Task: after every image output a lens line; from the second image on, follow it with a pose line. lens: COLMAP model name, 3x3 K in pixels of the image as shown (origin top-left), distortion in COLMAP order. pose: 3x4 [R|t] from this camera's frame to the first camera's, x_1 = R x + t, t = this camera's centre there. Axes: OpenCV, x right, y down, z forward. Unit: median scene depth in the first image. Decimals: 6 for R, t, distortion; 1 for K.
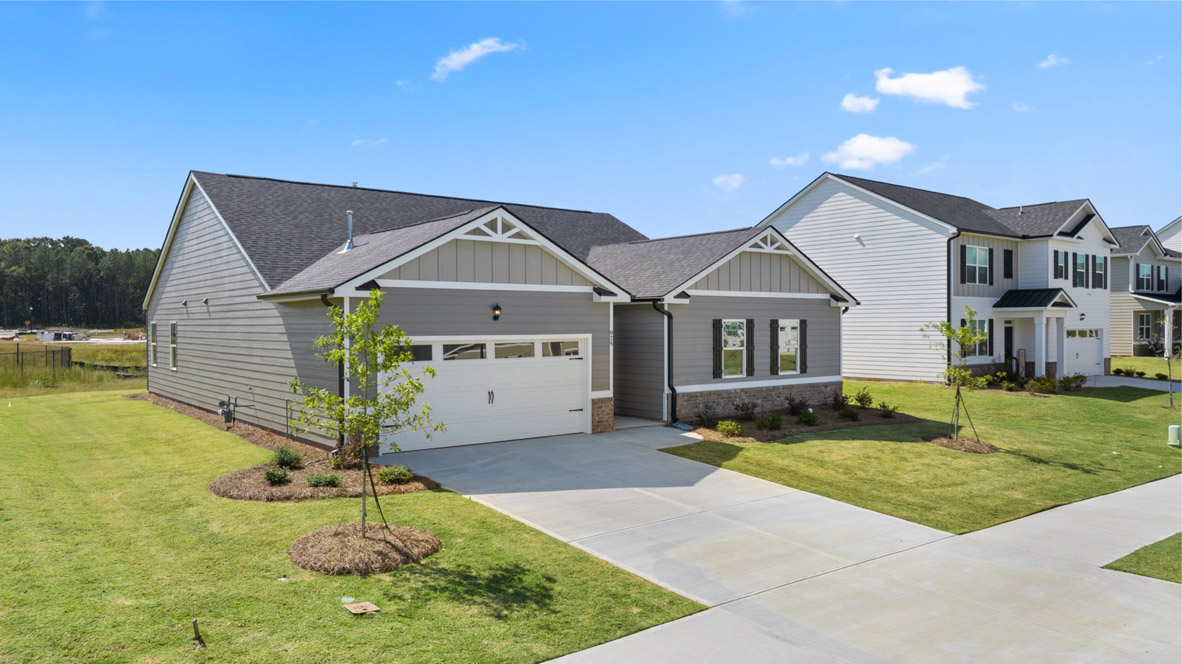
lens RADIAL K [[831.7, 0, 591.0], [0, 831.7, 332.0], [0, 0, 1]] dist [-0.002613, -0.000703]
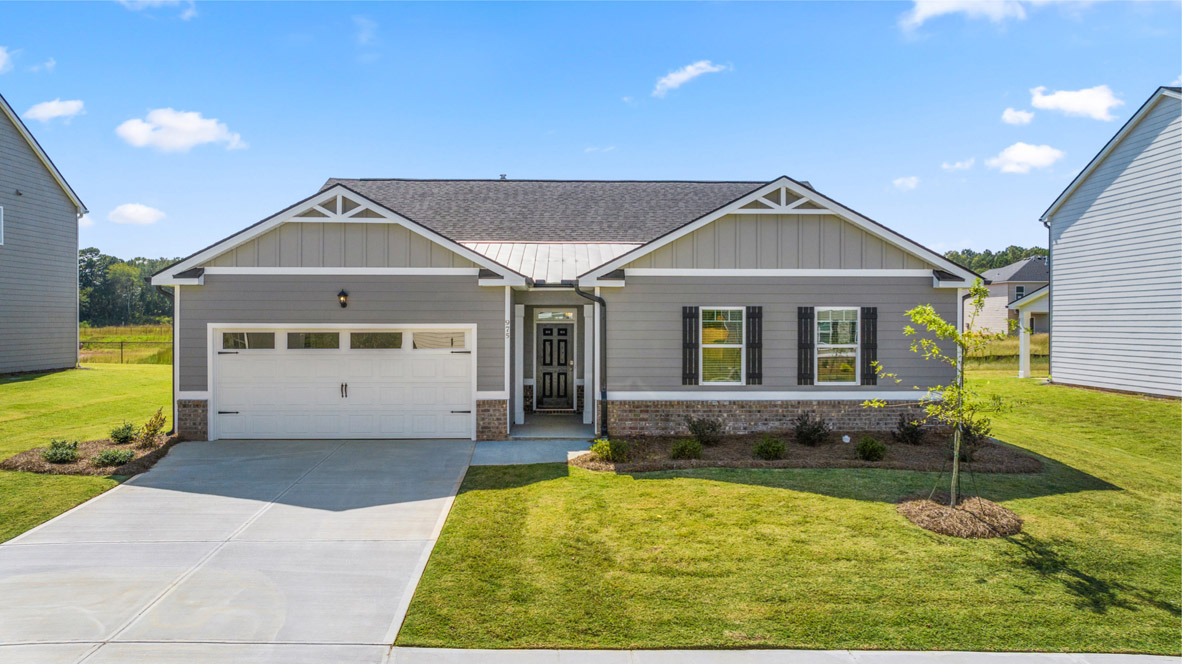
lens RADIAL K [[775.7, 0, 591.0], [0, 775.7, 332.0], [0, 0, 1]] dist [0.002442, 0.001879]
pose [[0.803220, 0.018516, -0.595394, 0.554407], [-0.009526, 0.999788, 0.018240, -0.004856], [0.595606, -0.008979, 0.803227, 0.420783]]
